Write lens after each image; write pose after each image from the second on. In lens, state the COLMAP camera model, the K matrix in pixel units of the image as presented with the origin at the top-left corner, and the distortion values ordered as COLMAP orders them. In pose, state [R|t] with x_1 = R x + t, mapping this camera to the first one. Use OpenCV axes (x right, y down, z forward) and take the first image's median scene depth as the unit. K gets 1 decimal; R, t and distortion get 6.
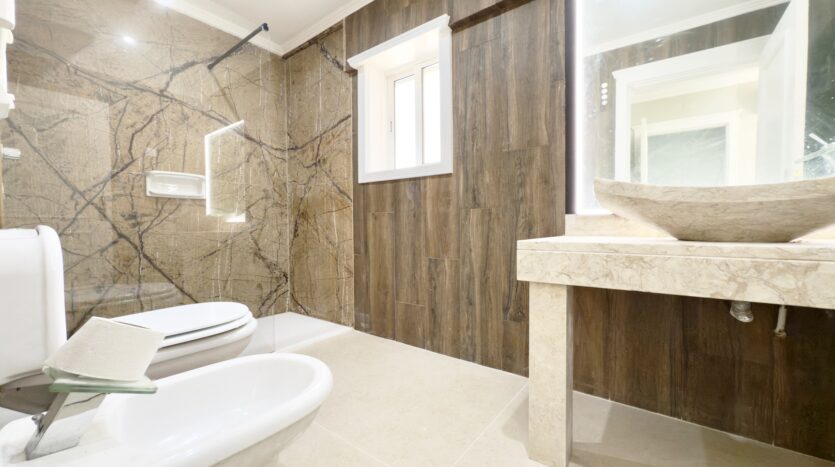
lens RADIAL K [[329.9, 0, 421.1], [0, 329.9, 232.4], [0, 0, 1]] dist [-0.001109, -0.000154]
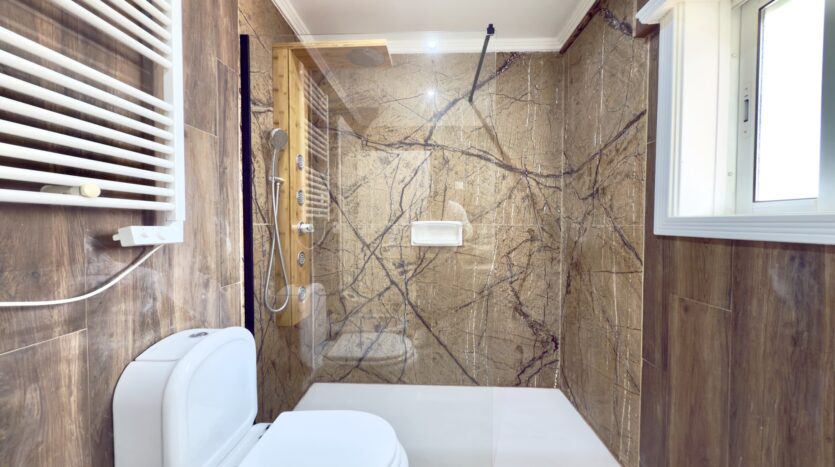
lens RADIAL K [[329.9, 0, 421.1], [0, 329.9, 232.4], [0, 0, 1]] dist [-0.001109, -0.000154]
pose [[0.567415, 0.034223, -0.822720, 0.037279], [-0.024802, 0.999393, 0.024467, -0.151804], [0.823058, 0.006522, 0.567920, 0.366317]]
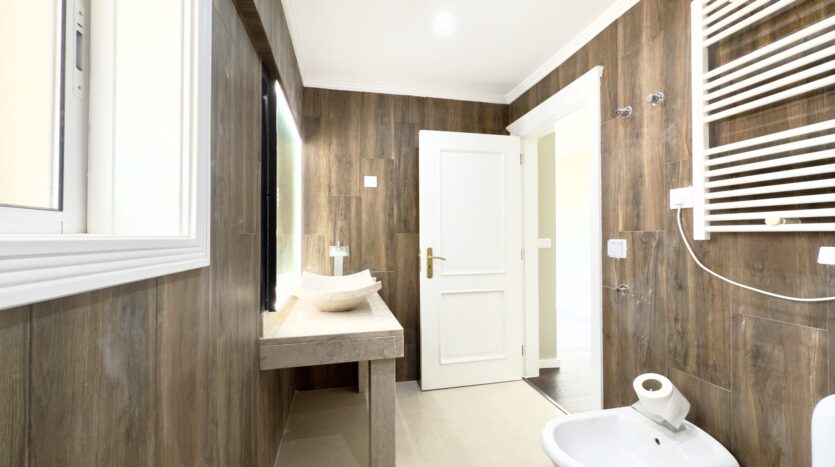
lens RADIAL K [[329.9, 0, 421.1], [0, 329.9, 232.4], [0, 0, 1]] dist [-0.001109, -0.000154]
pose [[-0.767509, 0.020736, 0.640702, -0.301949], [0.024902, 0.999687, -0.002524, -0.169396], [-0.640554, 0.014018, -0.767785, 0.901577]]
